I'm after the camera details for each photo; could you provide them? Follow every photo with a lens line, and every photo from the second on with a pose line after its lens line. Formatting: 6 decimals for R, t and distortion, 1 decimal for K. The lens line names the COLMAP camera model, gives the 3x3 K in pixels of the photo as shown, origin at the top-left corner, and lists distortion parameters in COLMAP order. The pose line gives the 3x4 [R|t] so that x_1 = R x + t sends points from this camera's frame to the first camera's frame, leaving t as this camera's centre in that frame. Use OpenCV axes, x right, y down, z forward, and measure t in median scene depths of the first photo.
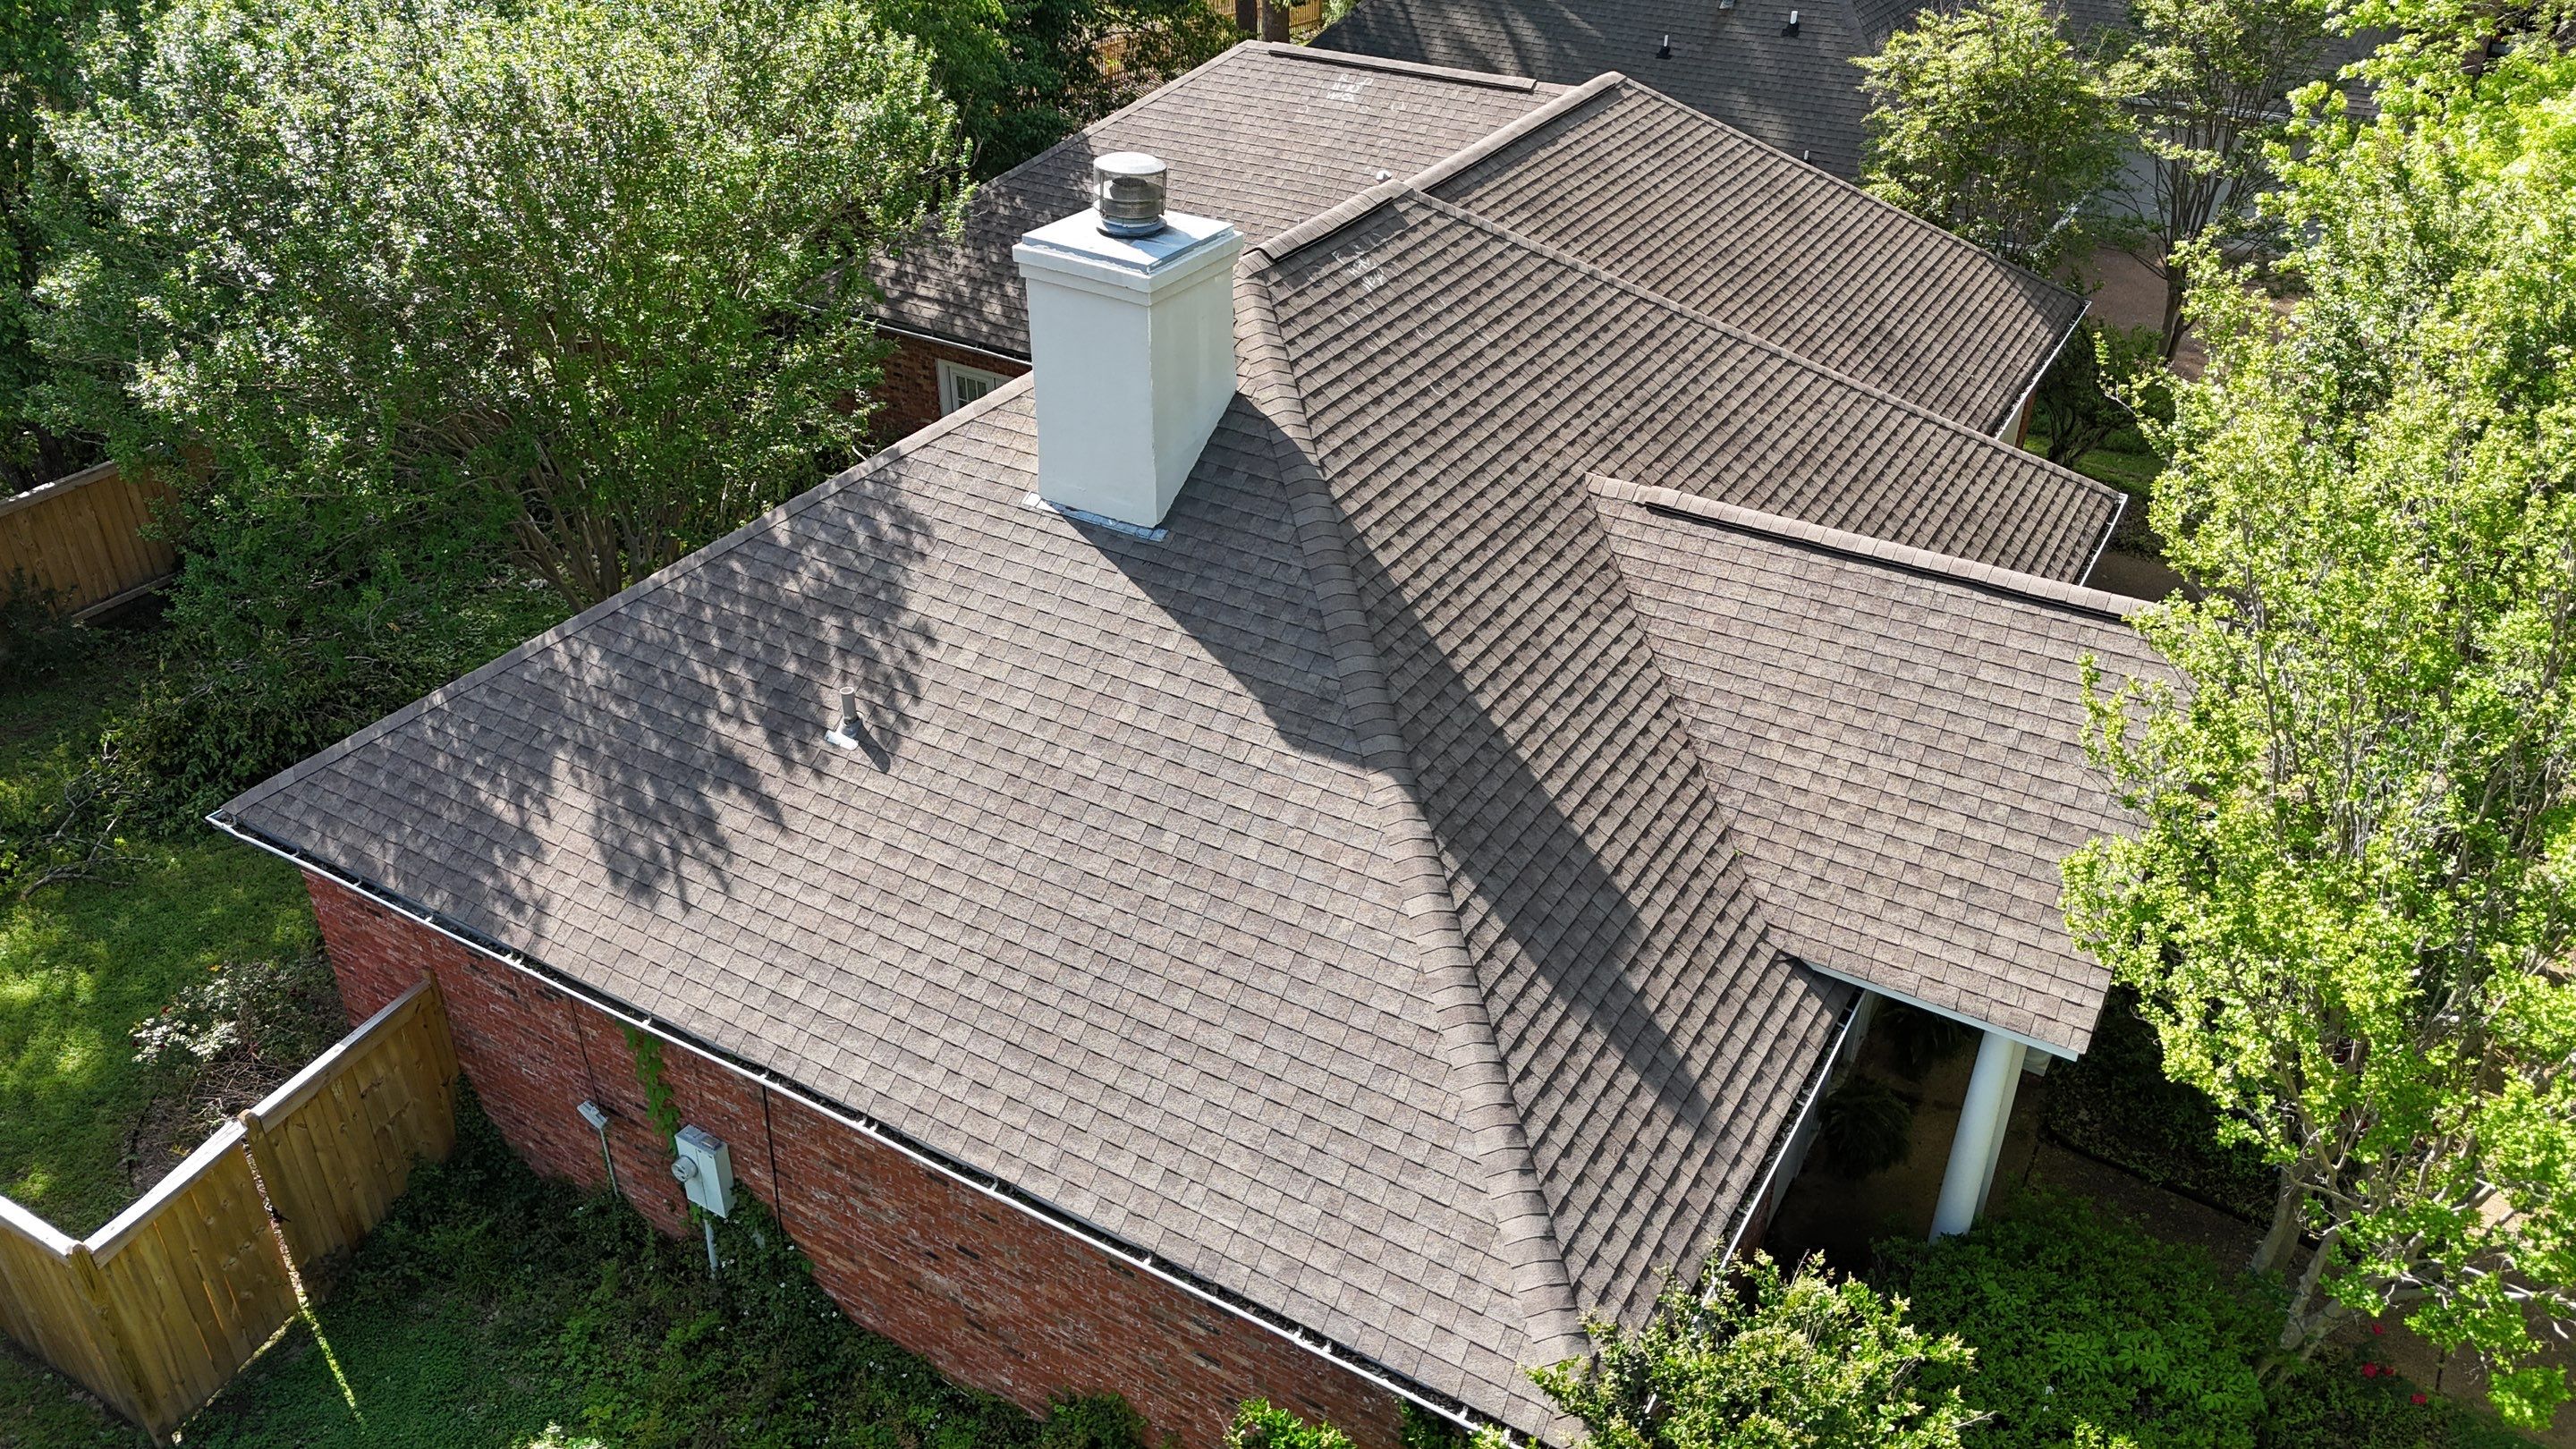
lens RADIAL K [[1888.4, 0, 1286.9], [0, 1888.4, 744.3], [0, 0, 1]] dist [0.037478, -0.013459]
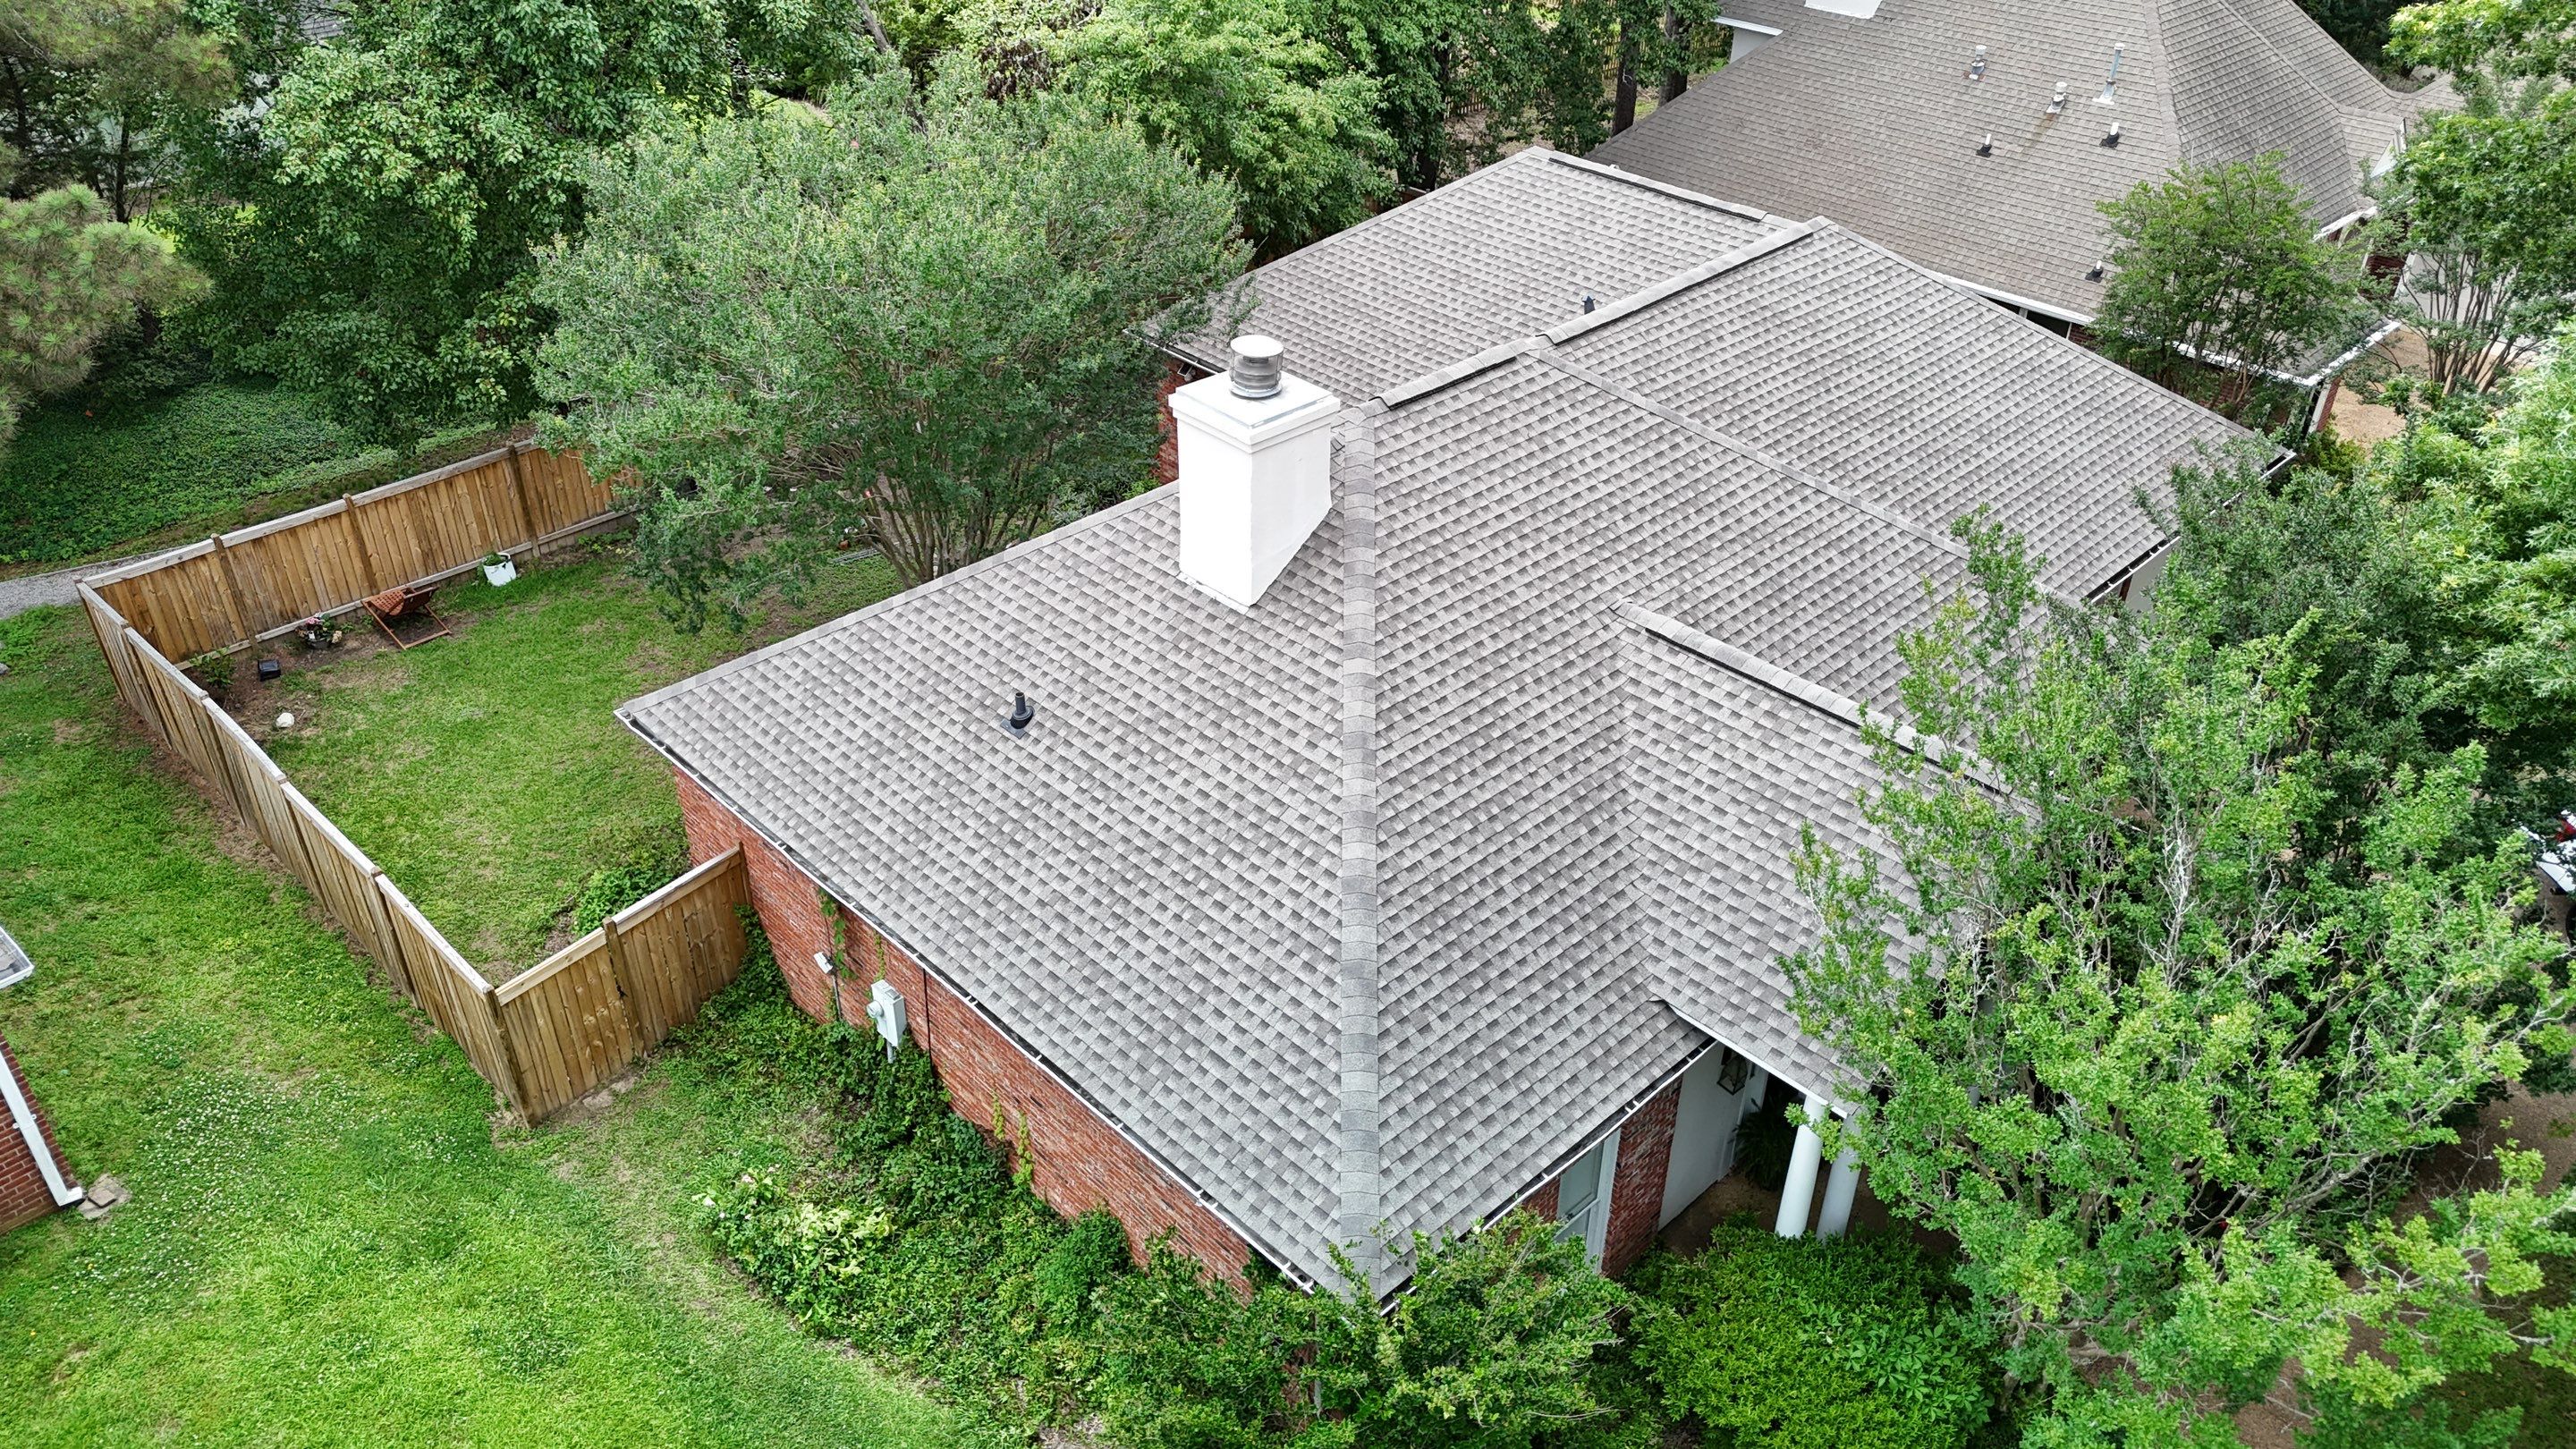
lens RADIAL K [[1888.4, 0, 1283.5], [0, 1888.4, 718.0], [0, 0, 1]] dist [0.037478, -0.013459]
pose [[0.965172, 0.143046, -0.219046, 0.262006], [-0.139504, 0.989716, 0.031635, -0.081533], [0.221319, 0.000025, 0.975201, -0.316068]]
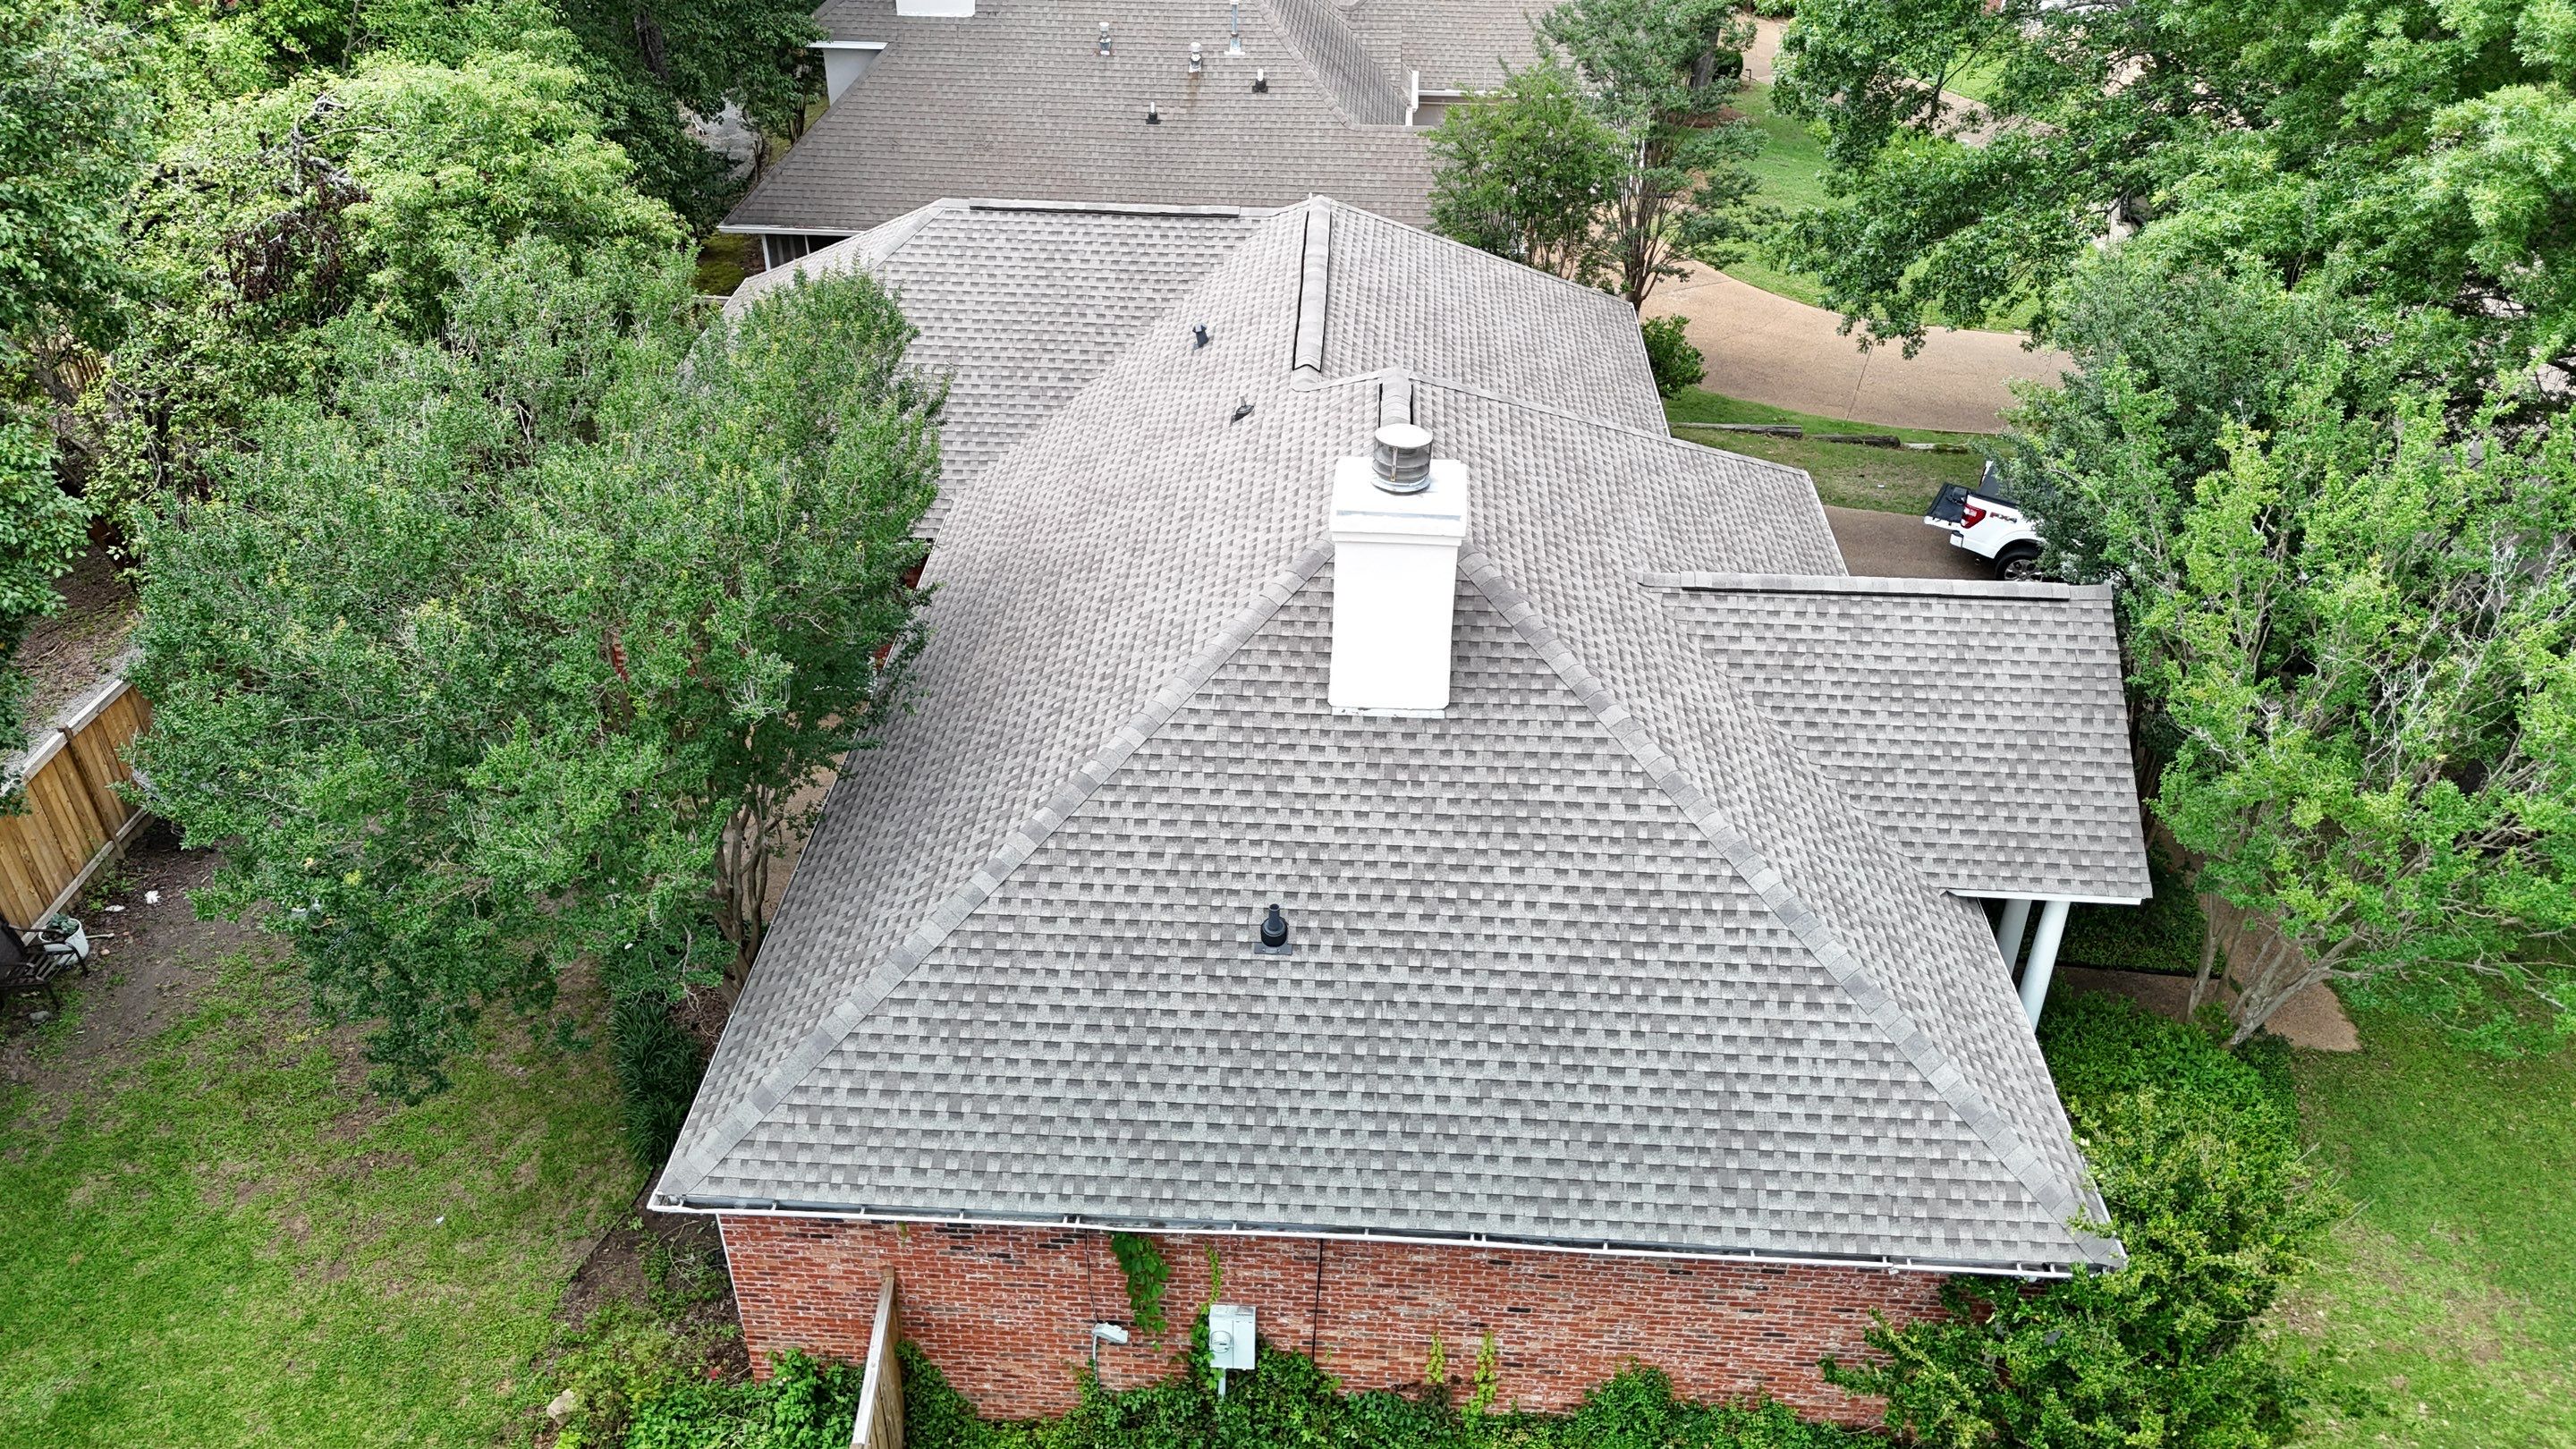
lens RADIAL K [[1888.4, 0, 1282.9], [0, 1888.4, 714.3], [0, 0, 1]] dist [0.037478, -0.013459]
pose [[0.886656, -0.258619, 0.383350, -0.637350], [0.251955, 0.965313, 0.068478, -0.222170], [-0.387763, 0.035870, 0.921061, -0.101591]]
